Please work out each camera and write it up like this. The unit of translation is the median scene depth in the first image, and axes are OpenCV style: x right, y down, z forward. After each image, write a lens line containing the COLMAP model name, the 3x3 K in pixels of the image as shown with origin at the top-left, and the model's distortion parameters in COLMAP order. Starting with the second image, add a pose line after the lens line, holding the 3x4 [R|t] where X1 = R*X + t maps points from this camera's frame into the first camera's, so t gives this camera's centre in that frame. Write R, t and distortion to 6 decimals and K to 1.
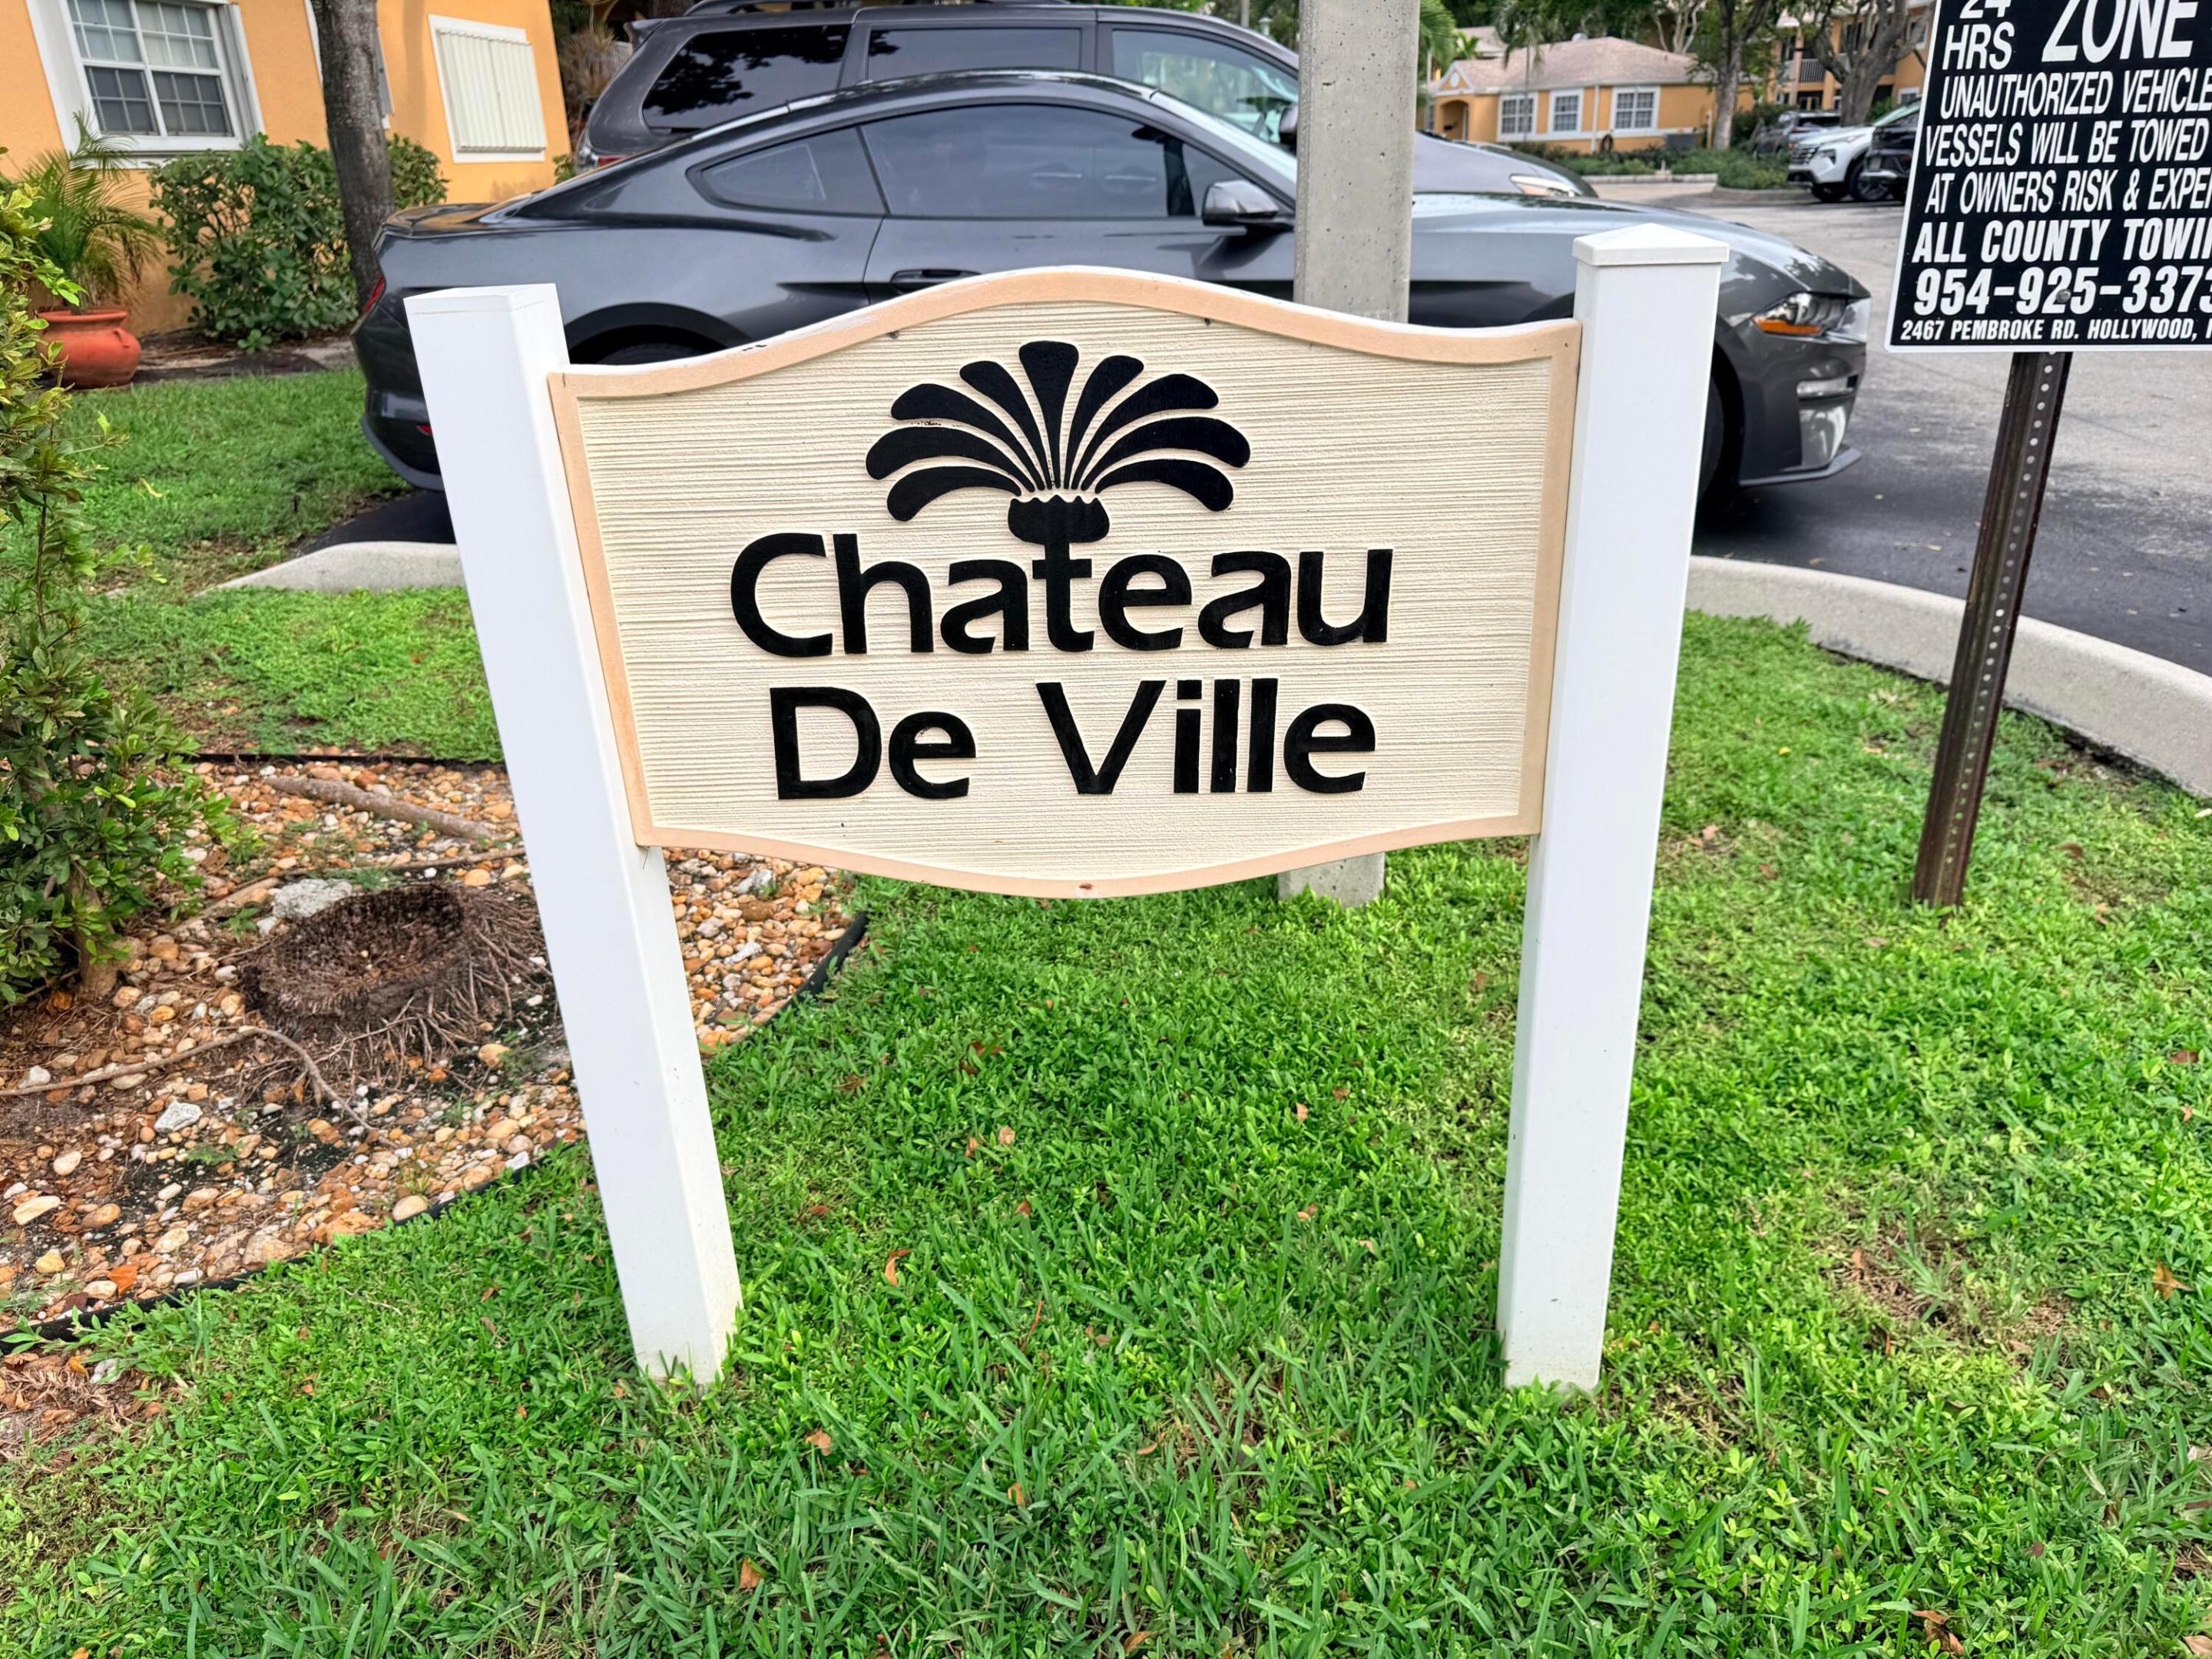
lens RADIAL K [[1578.5, 0, 1112.6], [0, 1578.5, 826.6], [0, 0, 1]] dist [0.039074, -0.000593]
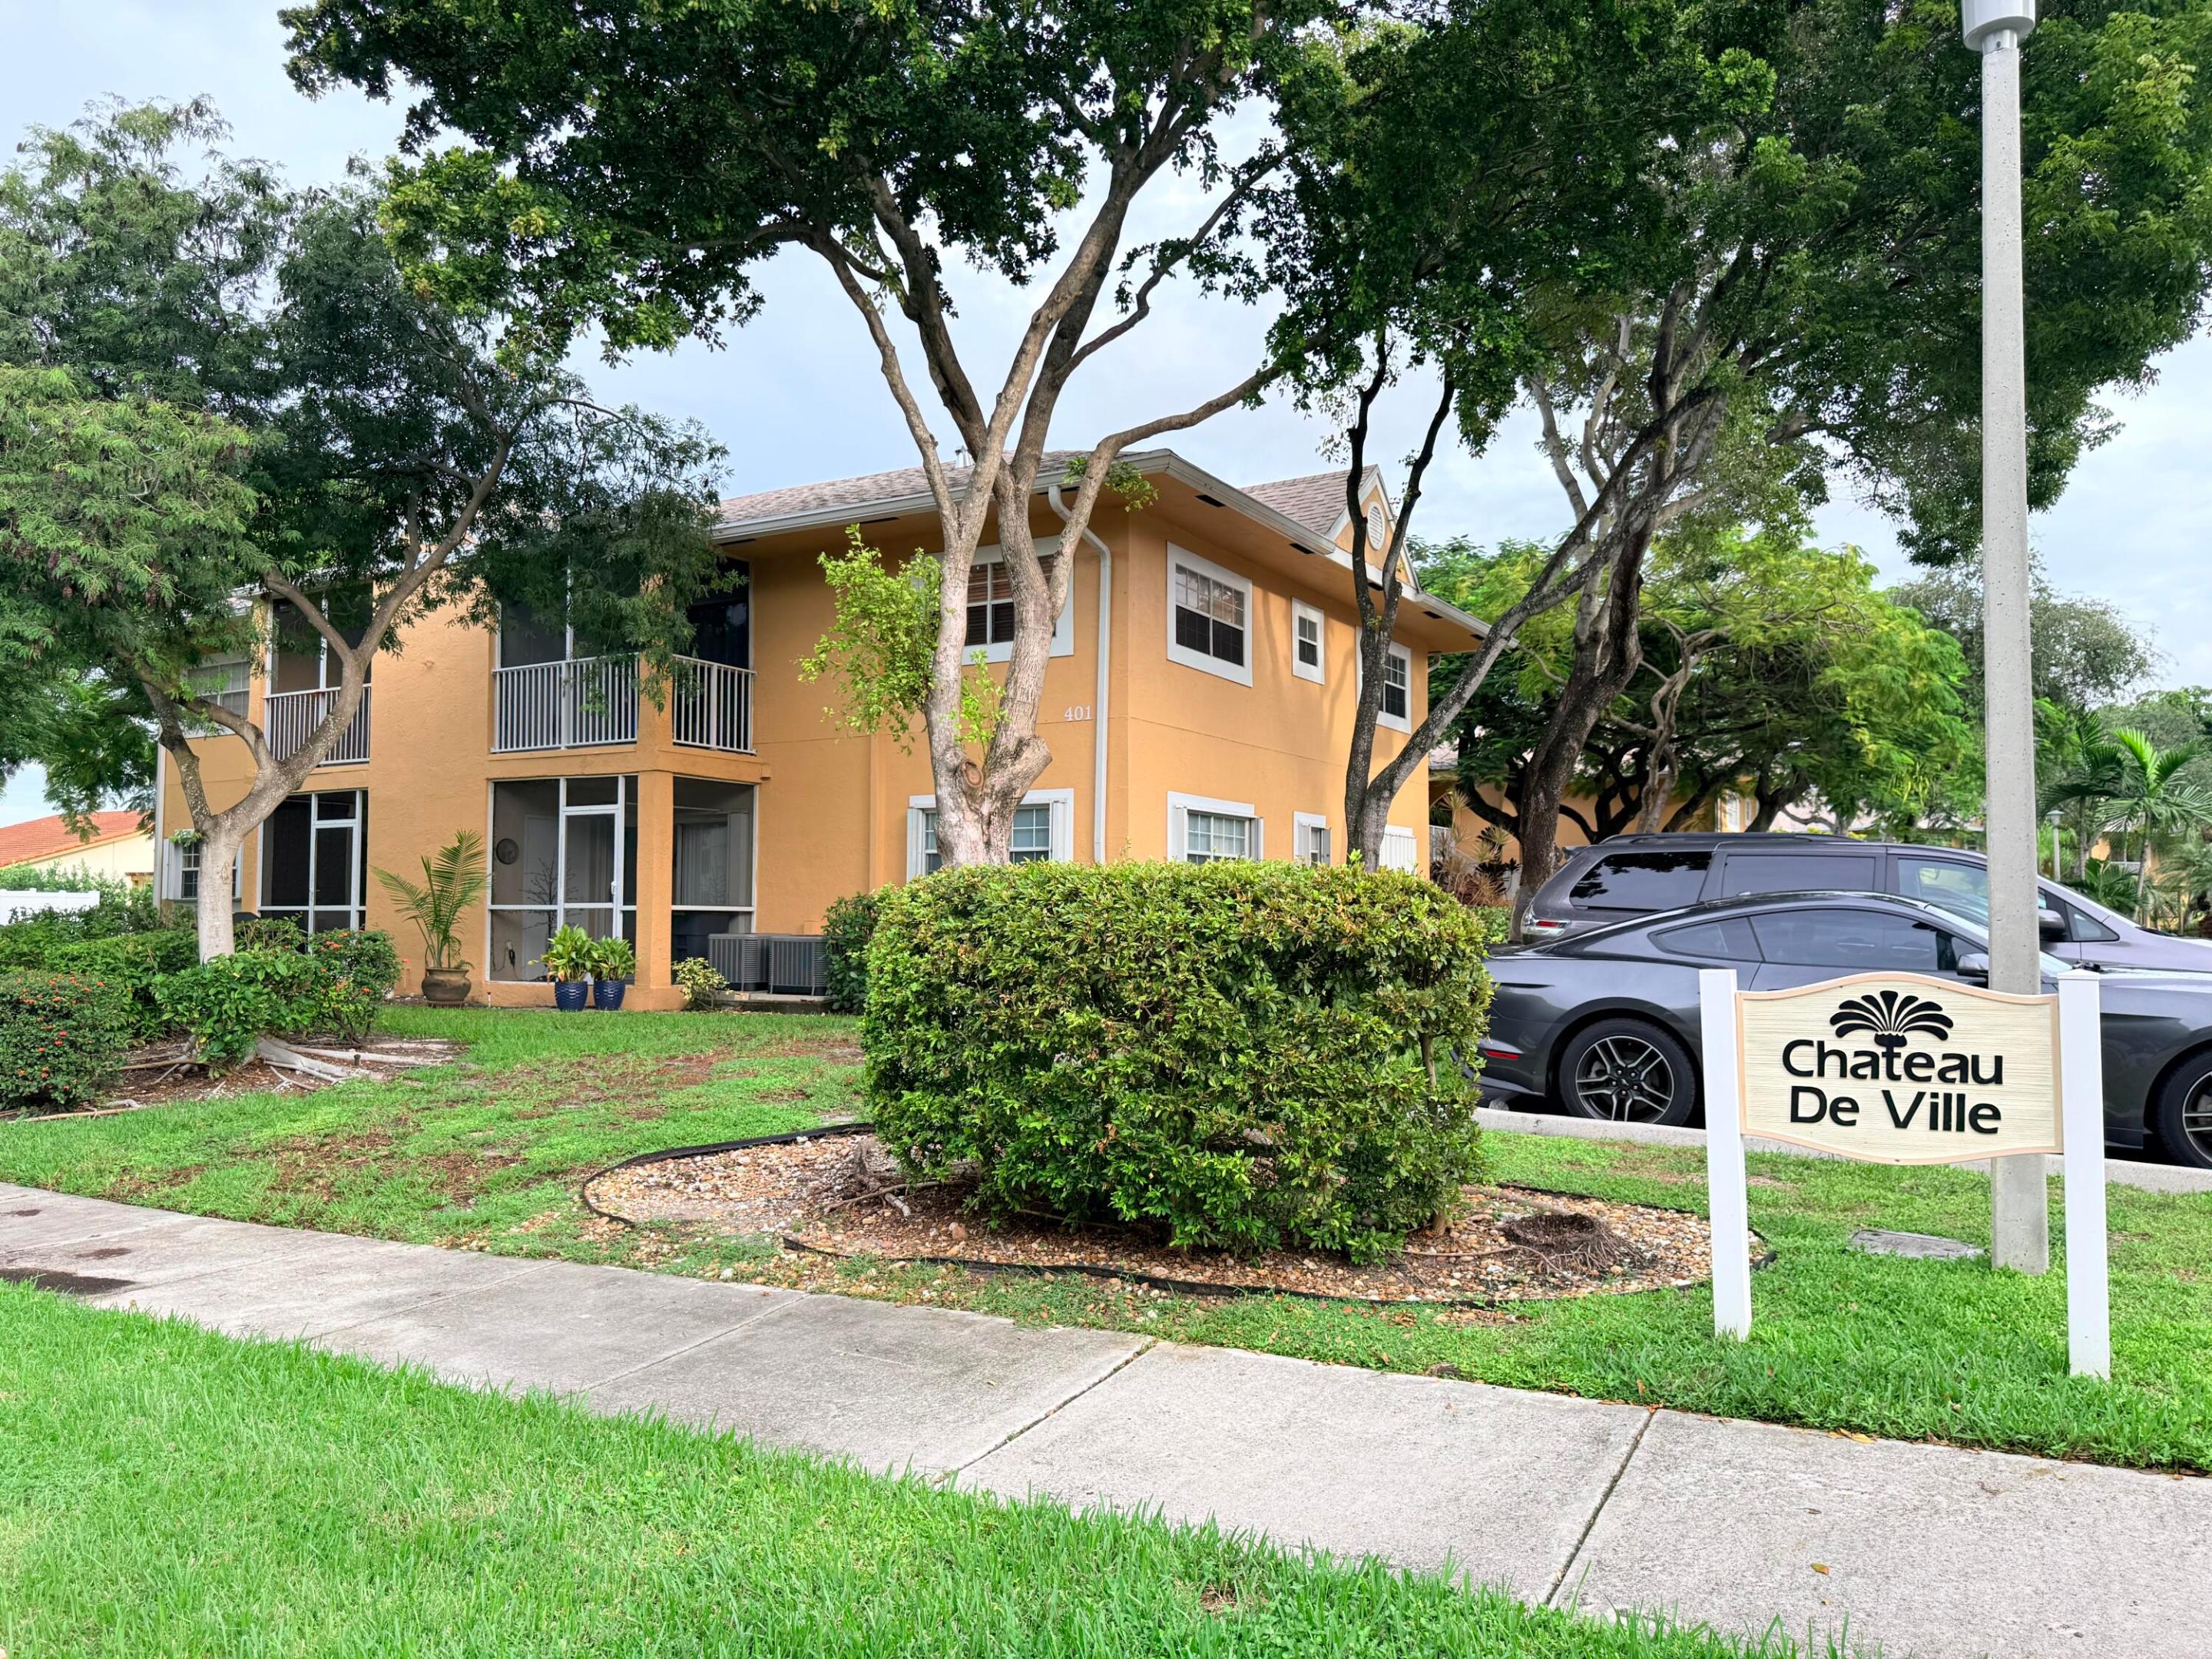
lens RADIAL K [[1578.5, 0, 1109.3], [0, 1578.5, 834.9], [0, 0, 1]] dist [0.039074, -0.000593]
pose [[0.896899, 0.014873, -0.441986, -0.031330], [-0.202728, 0.902063, -0.381030, 1.044520], [0.393032, 0.431348, 0.812074, -2.619693]]
